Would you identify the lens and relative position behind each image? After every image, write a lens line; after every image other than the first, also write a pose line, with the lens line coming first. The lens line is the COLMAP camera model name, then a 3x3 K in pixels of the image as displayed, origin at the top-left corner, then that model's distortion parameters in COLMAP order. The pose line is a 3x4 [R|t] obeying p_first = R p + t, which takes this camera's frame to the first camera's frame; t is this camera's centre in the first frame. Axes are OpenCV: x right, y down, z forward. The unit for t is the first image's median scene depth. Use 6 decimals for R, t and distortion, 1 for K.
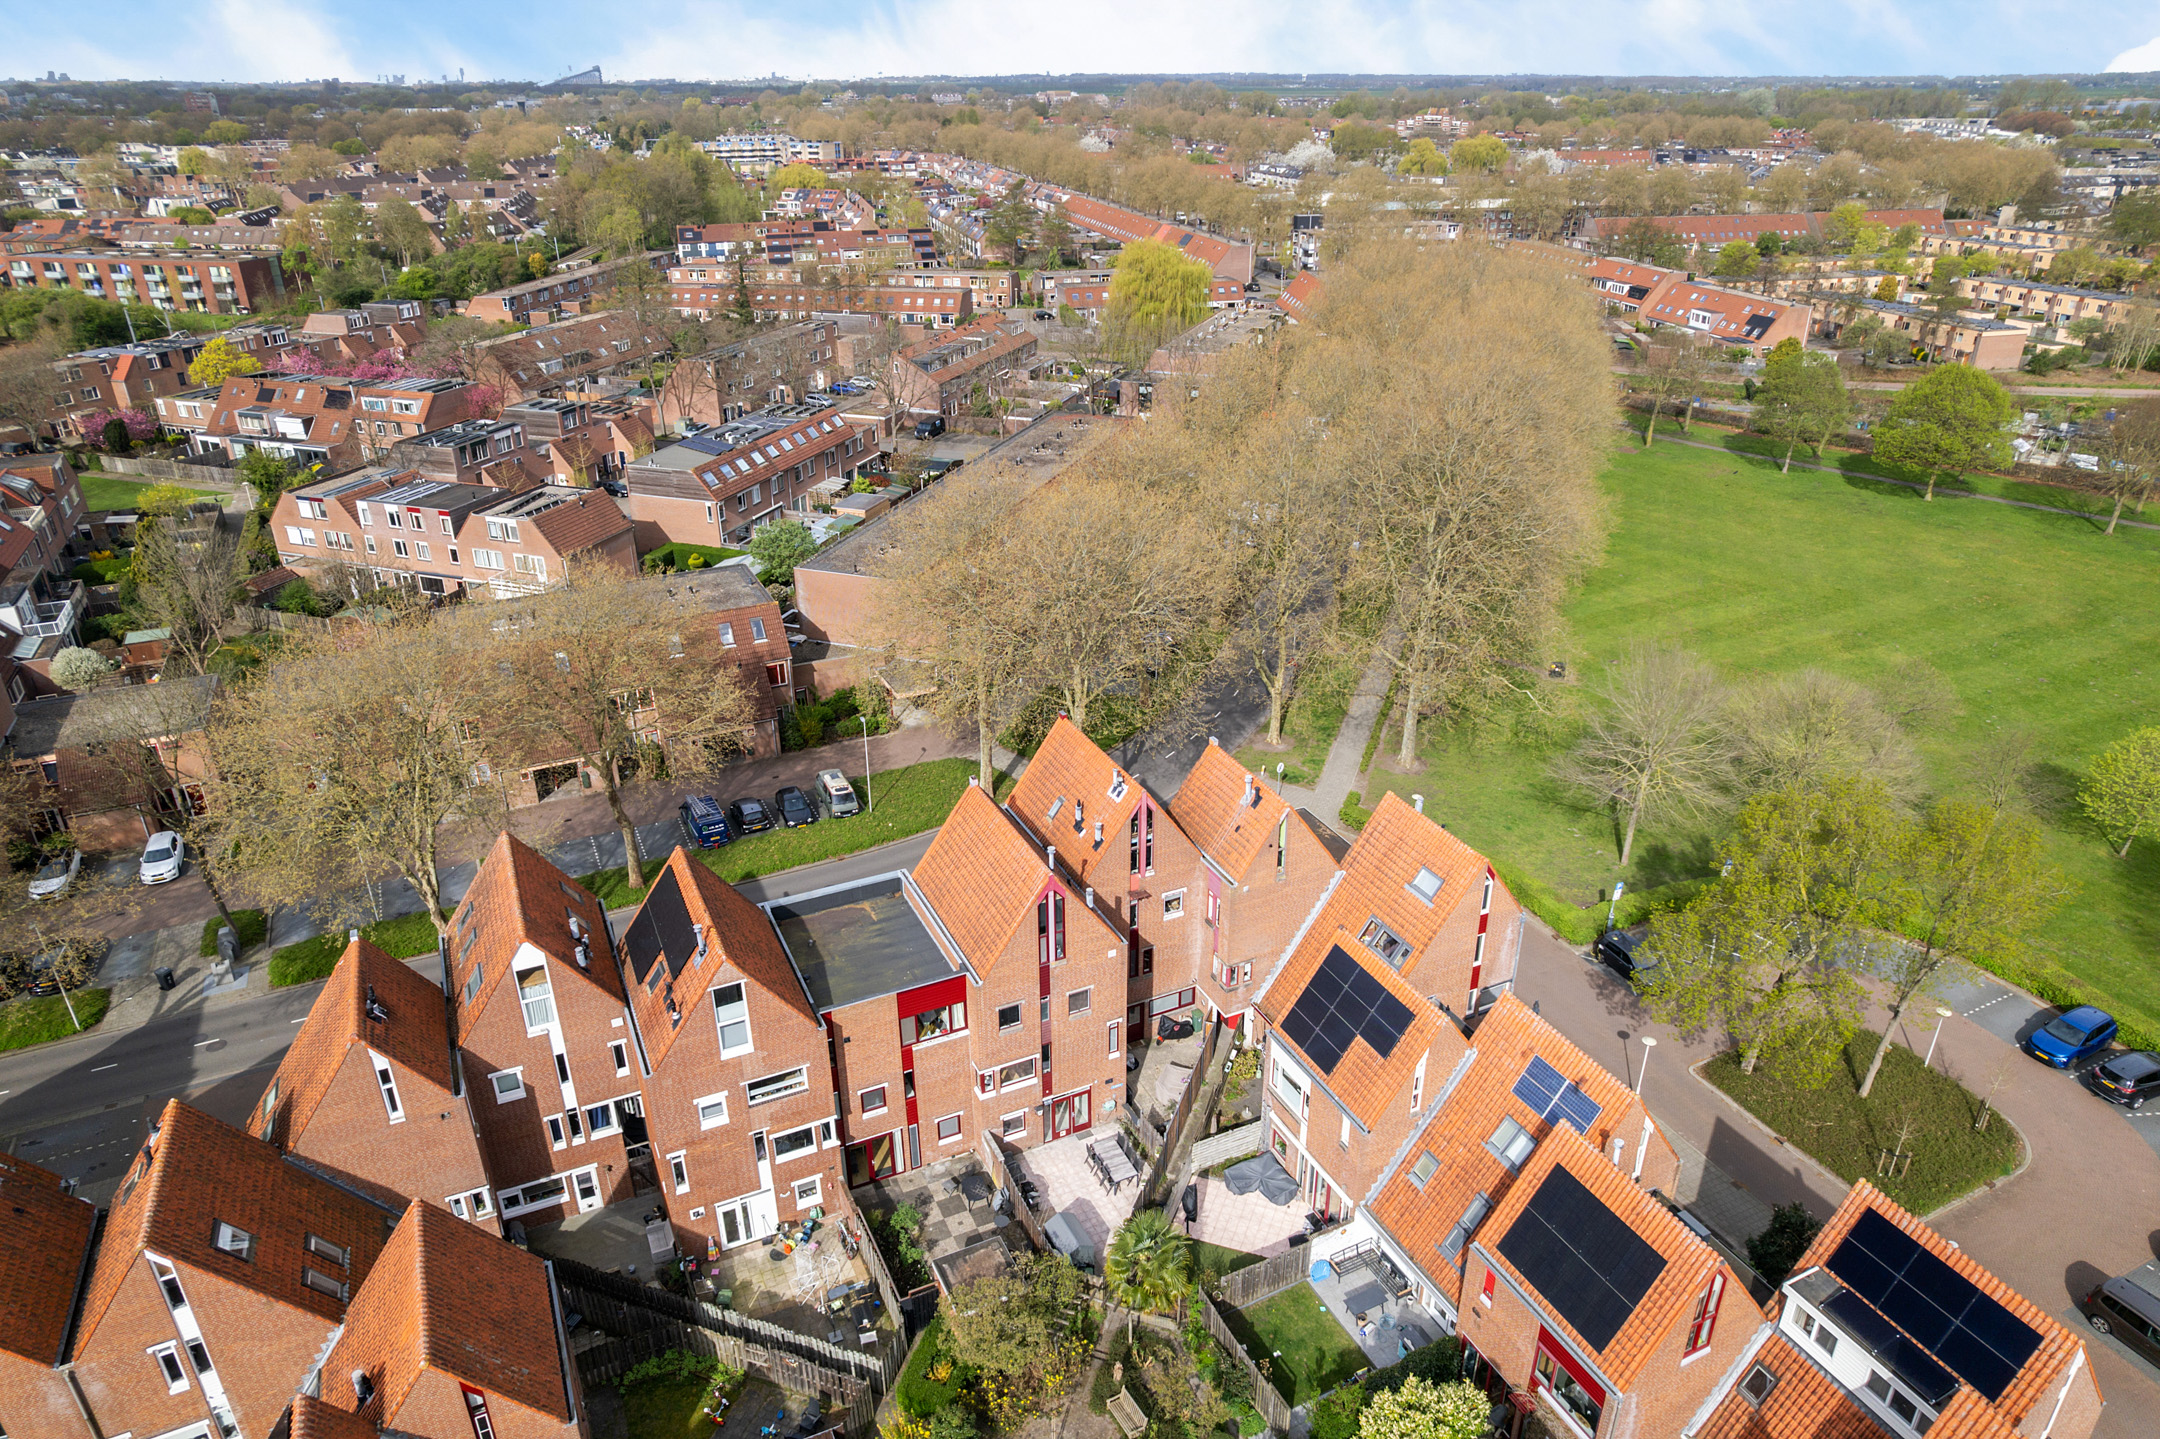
lens RADIAL K [[1345.4, 0, 1080.0], [0, 1345.4, 719.5], [0, 0, 1]] dist [-0.046733, -0.001030]
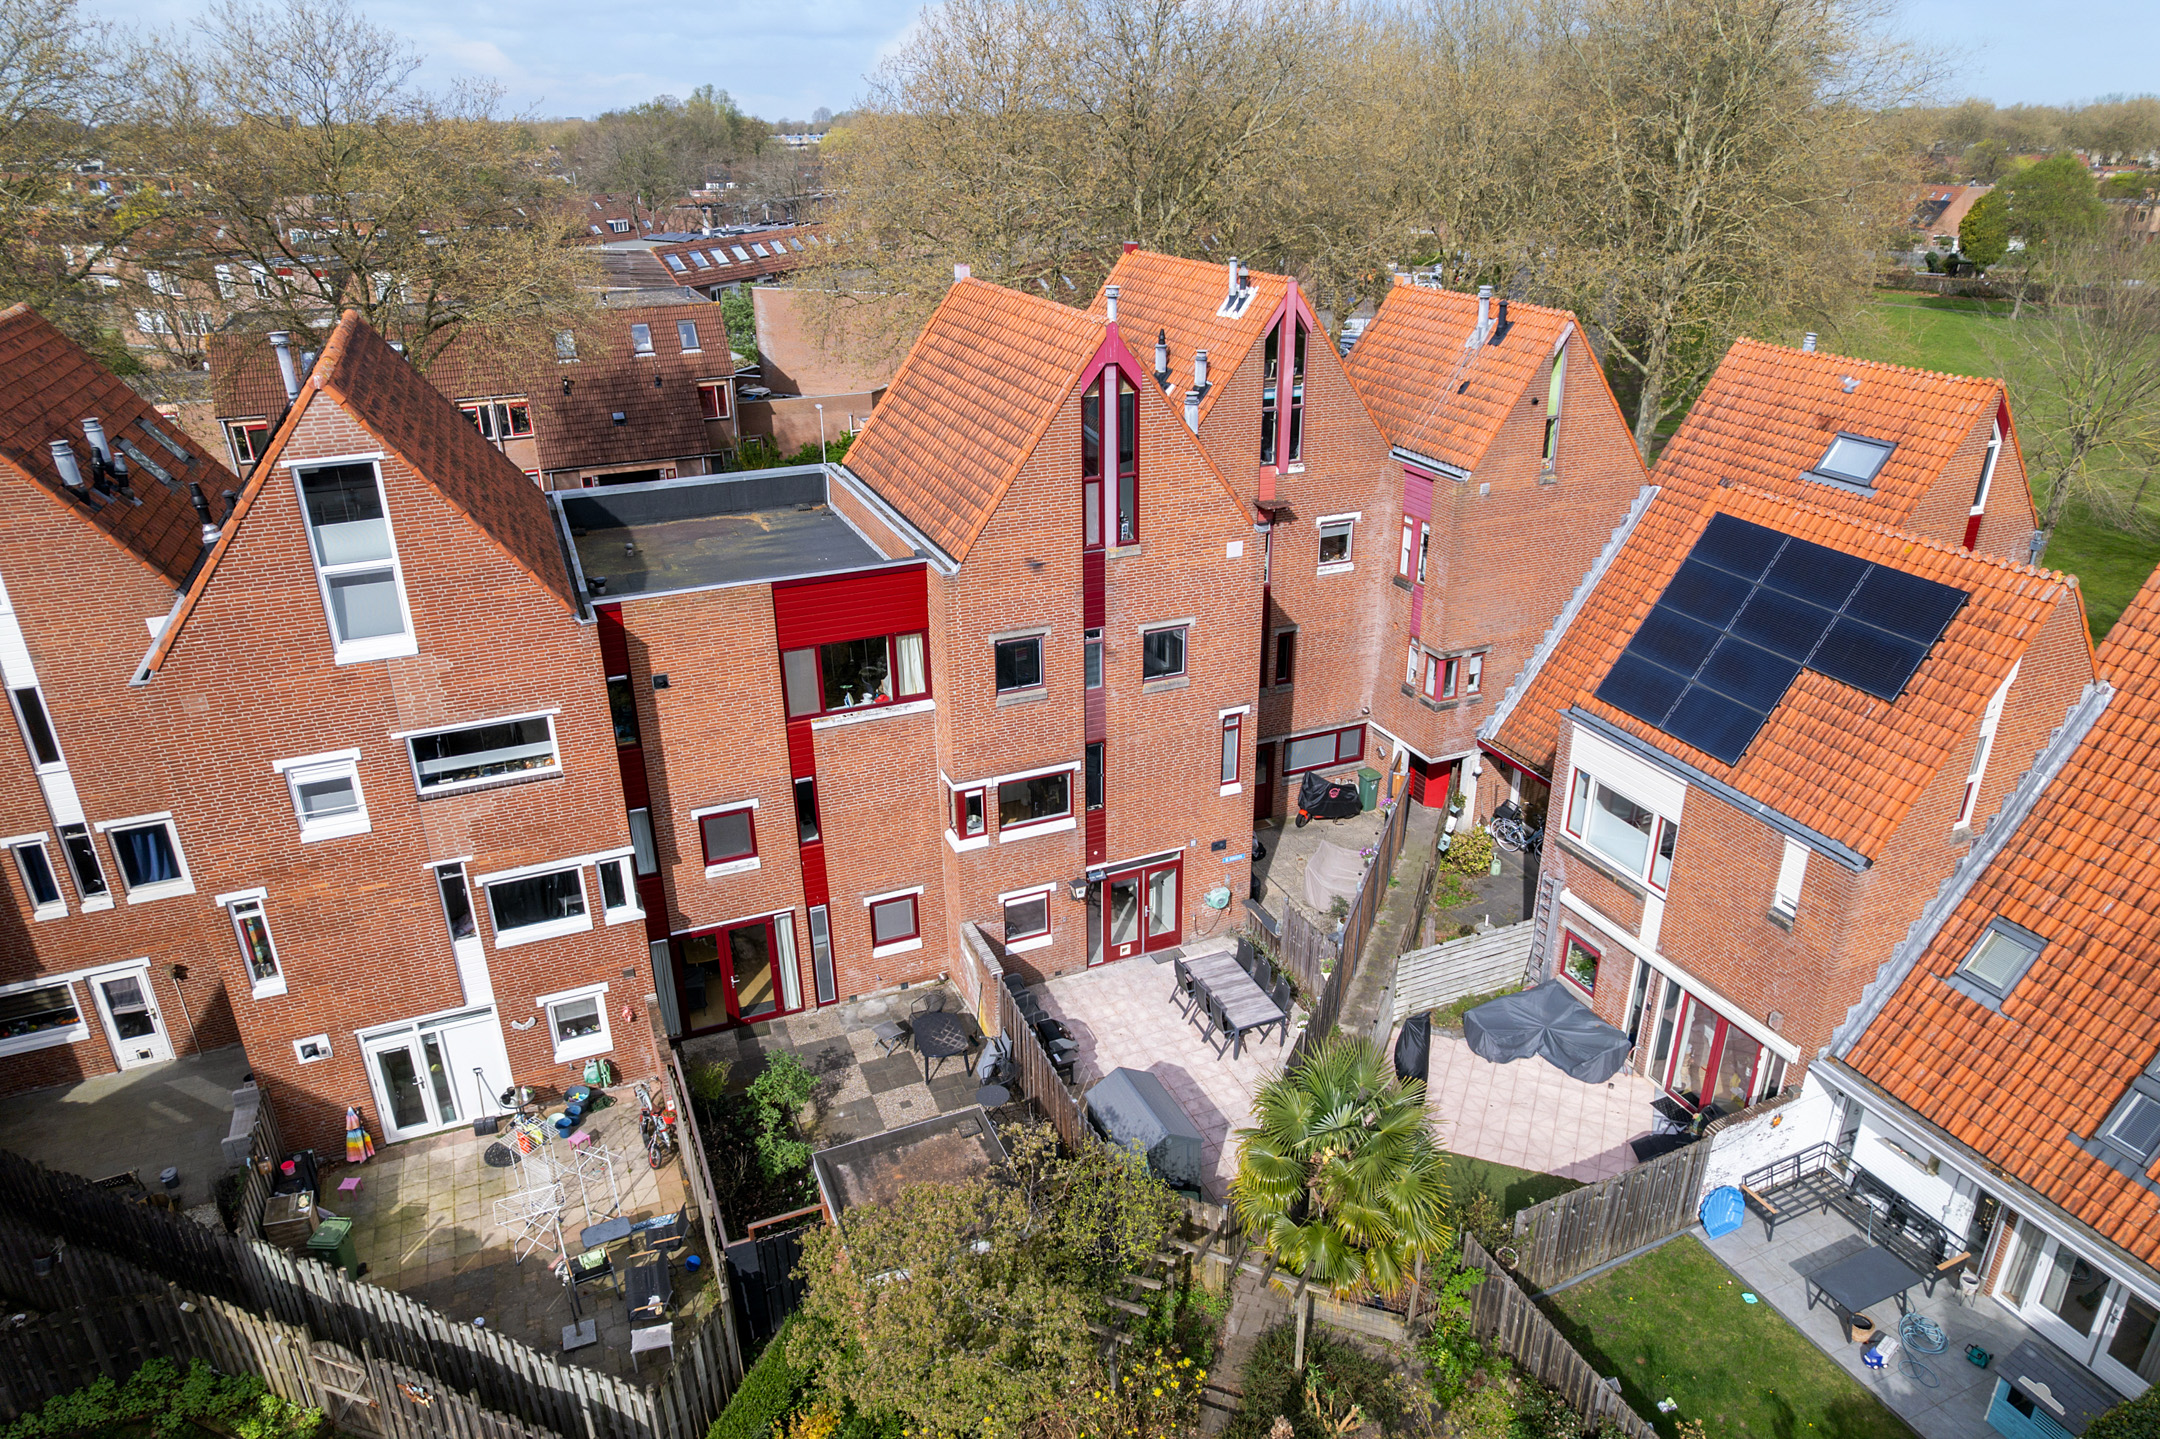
lens RADIAL K [[1360.8, 0, 1087.4], [0, 1360.8, 714.7], [0, 0, 1]] dist [-0.074766, 0.067496]
pose [[0.999467, 0.012967, -0.029974, -0.014027], [-0.013879, 0.999441, -0.030407, 0.256641], [0.029563, 0.030807, 0.999088, 0.531479]]
